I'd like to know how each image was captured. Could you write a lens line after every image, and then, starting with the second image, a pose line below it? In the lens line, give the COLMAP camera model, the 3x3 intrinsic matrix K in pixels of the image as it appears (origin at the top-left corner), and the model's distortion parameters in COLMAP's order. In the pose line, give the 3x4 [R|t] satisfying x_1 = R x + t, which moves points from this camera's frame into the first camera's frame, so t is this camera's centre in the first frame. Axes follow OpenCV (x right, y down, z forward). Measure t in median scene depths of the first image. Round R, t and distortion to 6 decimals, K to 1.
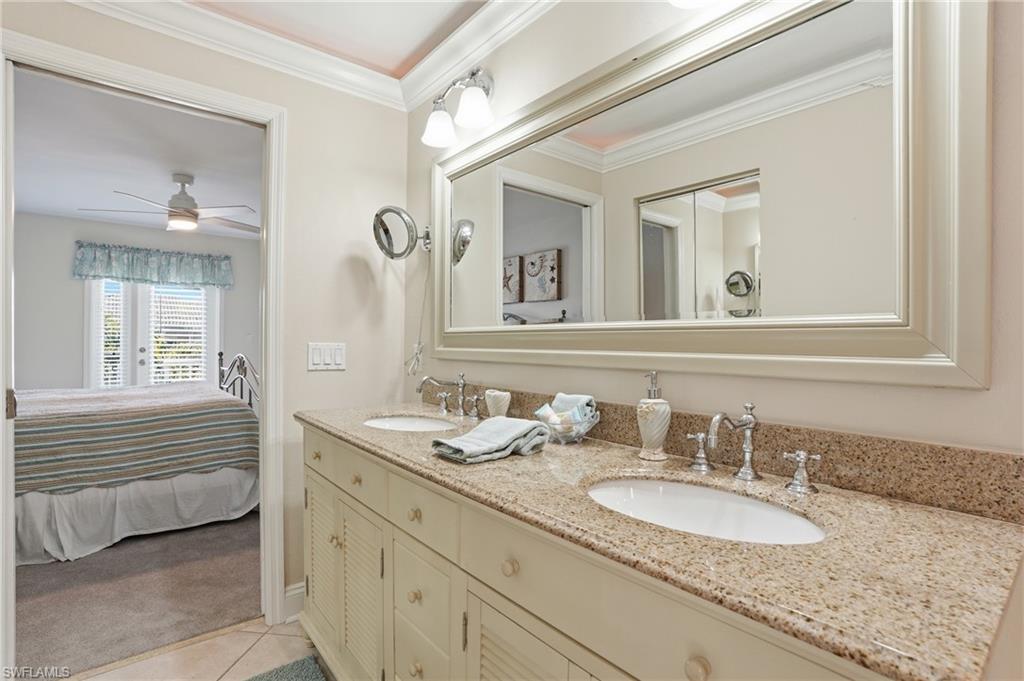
lens RADIAL K [[490.6, 0, 520.6], [0, 490.6, 340.3], [0, 0, 1]] dist [-0.004639, -0.000272]
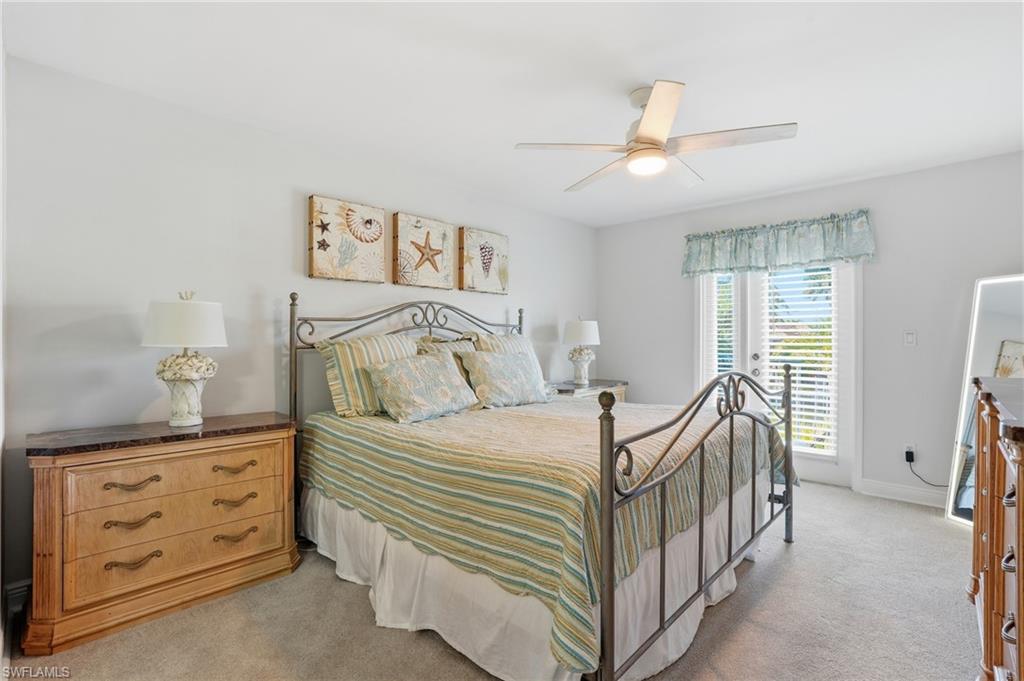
lens RADIAL K [[467.7, 0, 513.0], [0, 467.7, 343.3], [0, 0, 1]] dist [-0.023517, 0.000737]
pose [[0.108754, 0.005192, -0.994055, -0.071718], [0.003322, 0.999979, 0.005587, -0.007239], [0.994063, -0.003910, 0.108735, 0.567690]]
